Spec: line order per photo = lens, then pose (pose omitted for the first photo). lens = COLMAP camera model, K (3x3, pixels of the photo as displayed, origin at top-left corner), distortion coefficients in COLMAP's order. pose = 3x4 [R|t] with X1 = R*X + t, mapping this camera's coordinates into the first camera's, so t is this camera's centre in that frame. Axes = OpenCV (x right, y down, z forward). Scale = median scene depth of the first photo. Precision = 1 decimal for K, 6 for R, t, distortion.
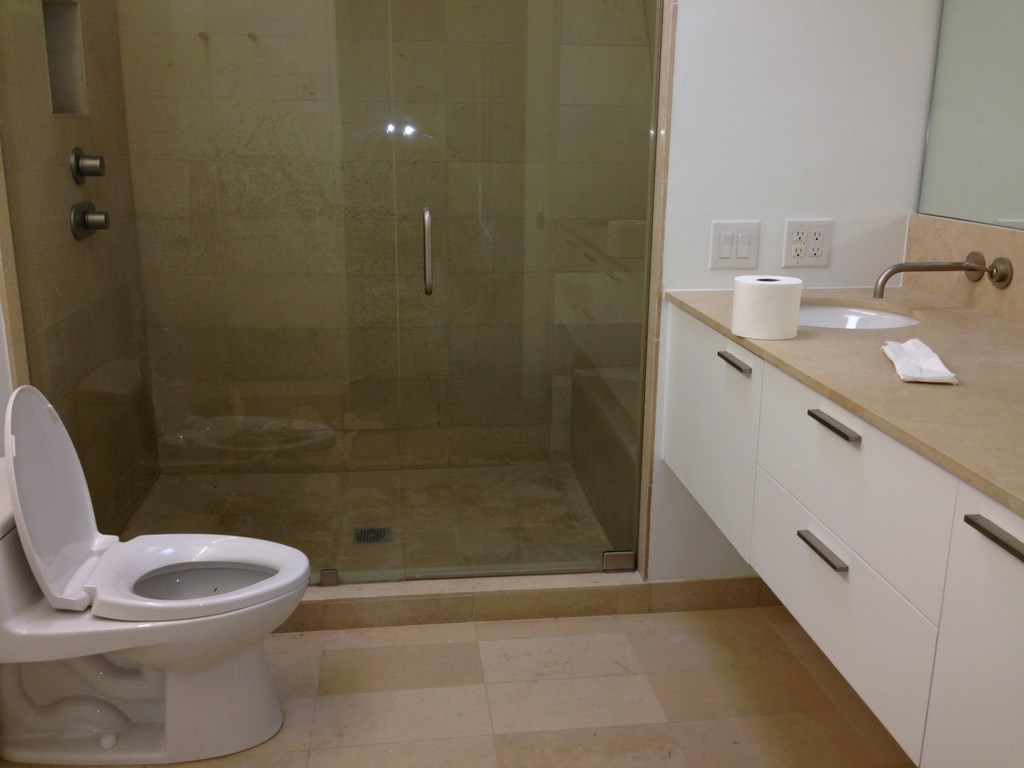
lens RADIAL K [[942.0, 0, 516.5], [0, 942.0, 389.0], [0, 0, 1]] dist [0.107803, -0.173712]
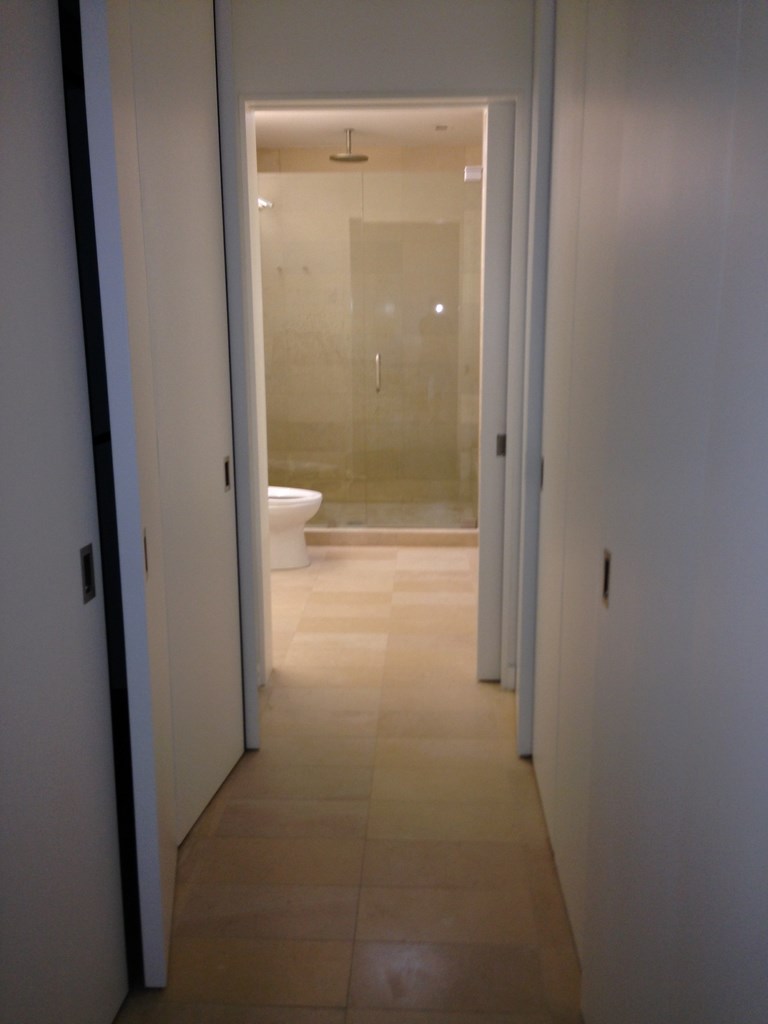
lens RADIAL K [[942.0, 0, 384.0], [0, 942.0, 512.0], [0, 0, 1]] dist [0.107803, -0.173712]
pose [[0.984693, 0.018747, -0.173289, 0.283329], [-0.028849, 0.998016, -0.055961, 0.278908], [0.171896, 0.060104, 0.983280, -1.063223]]
